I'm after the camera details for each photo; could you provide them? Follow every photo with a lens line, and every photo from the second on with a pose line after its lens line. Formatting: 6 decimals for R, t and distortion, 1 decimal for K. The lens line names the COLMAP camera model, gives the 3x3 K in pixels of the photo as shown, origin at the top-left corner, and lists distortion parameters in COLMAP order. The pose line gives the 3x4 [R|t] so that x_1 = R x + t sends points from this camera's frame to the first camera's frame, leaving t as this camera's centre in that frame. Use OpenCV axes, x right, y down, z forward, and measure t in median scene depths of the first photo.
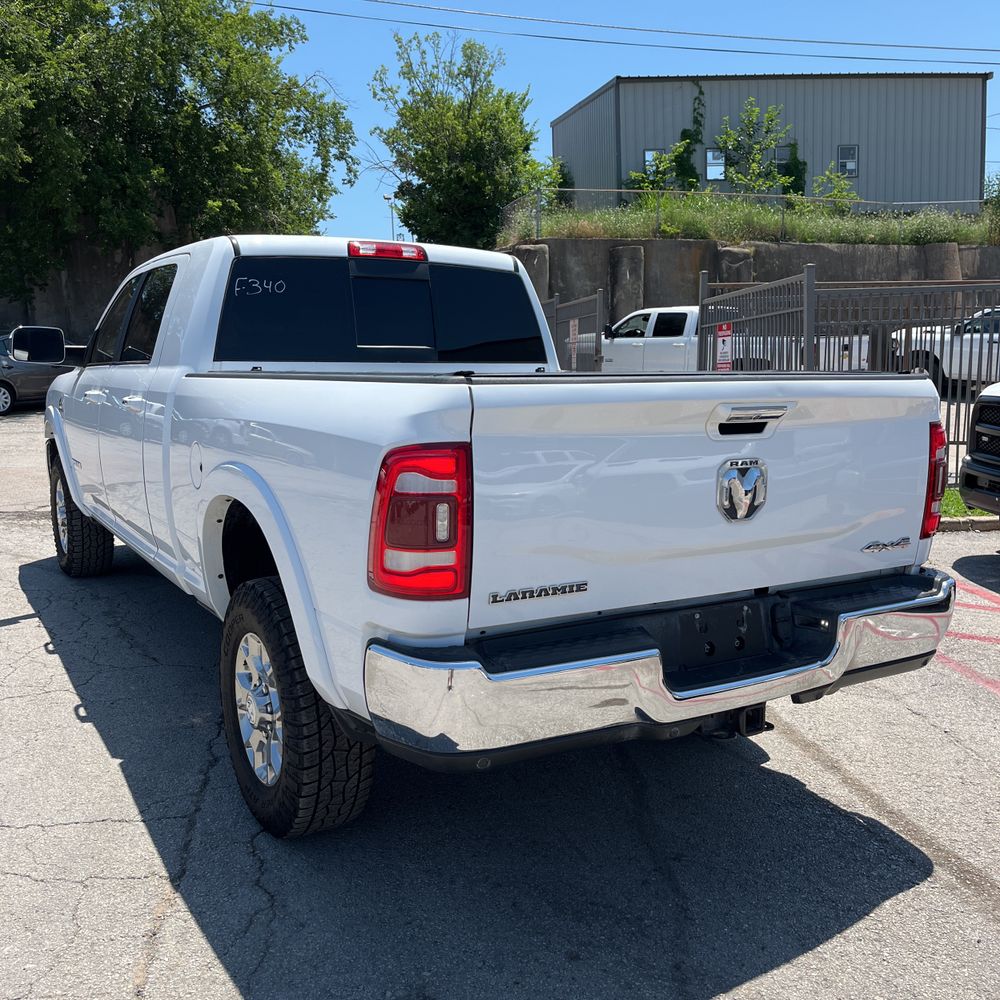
lens RADIAL K [[1016.4, 0, 500.0], [0, 1016.4, 500.0], [0, 0, 1]] dist [0.054442, -0.059086]
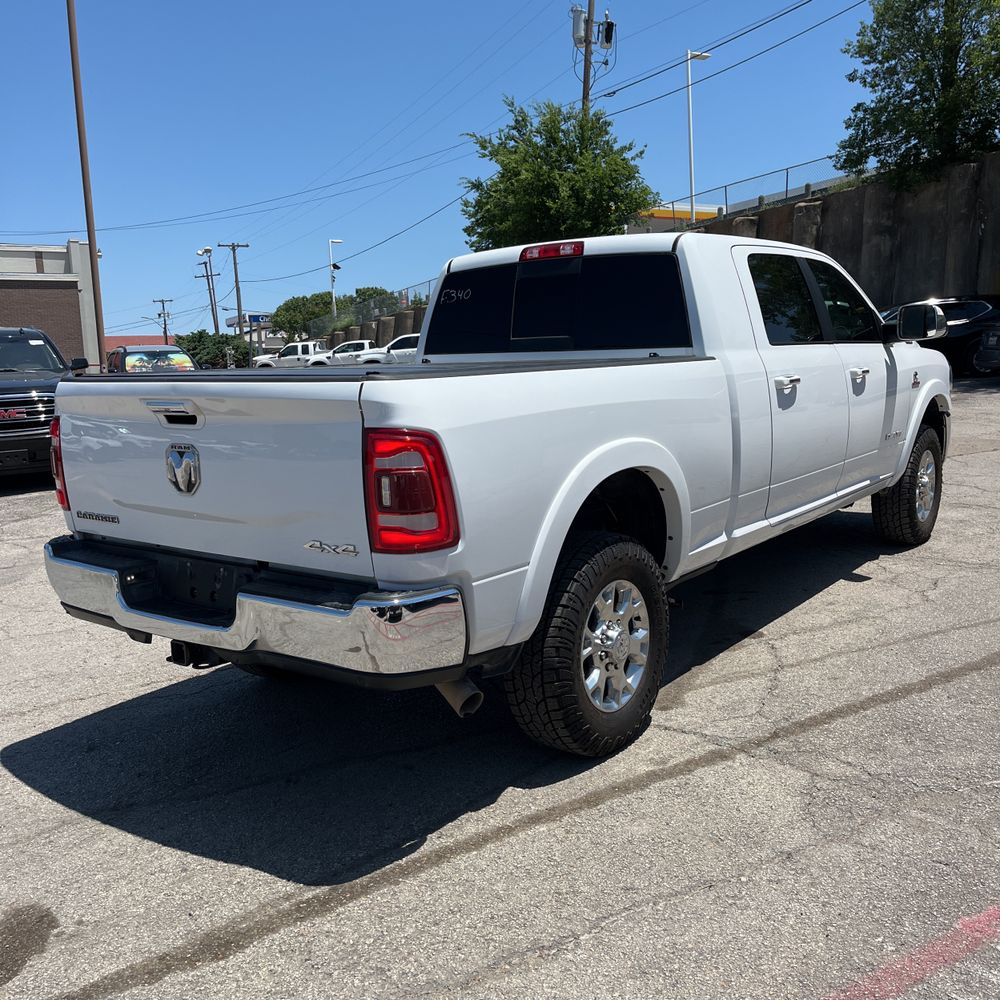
lens RADIAL K [[1016.4, 0, 500.0], [0, 1016.4, 500.0], [0, 0, 1]] dist [0.054442, -0.059086]
pose [[0.363705, 0.125659, -0.923000, 1.459252], [-0.092572, 0.990830, 0.098416, -0.124152], [0.926903, 0.049650, 0.372003, 0.853196]]
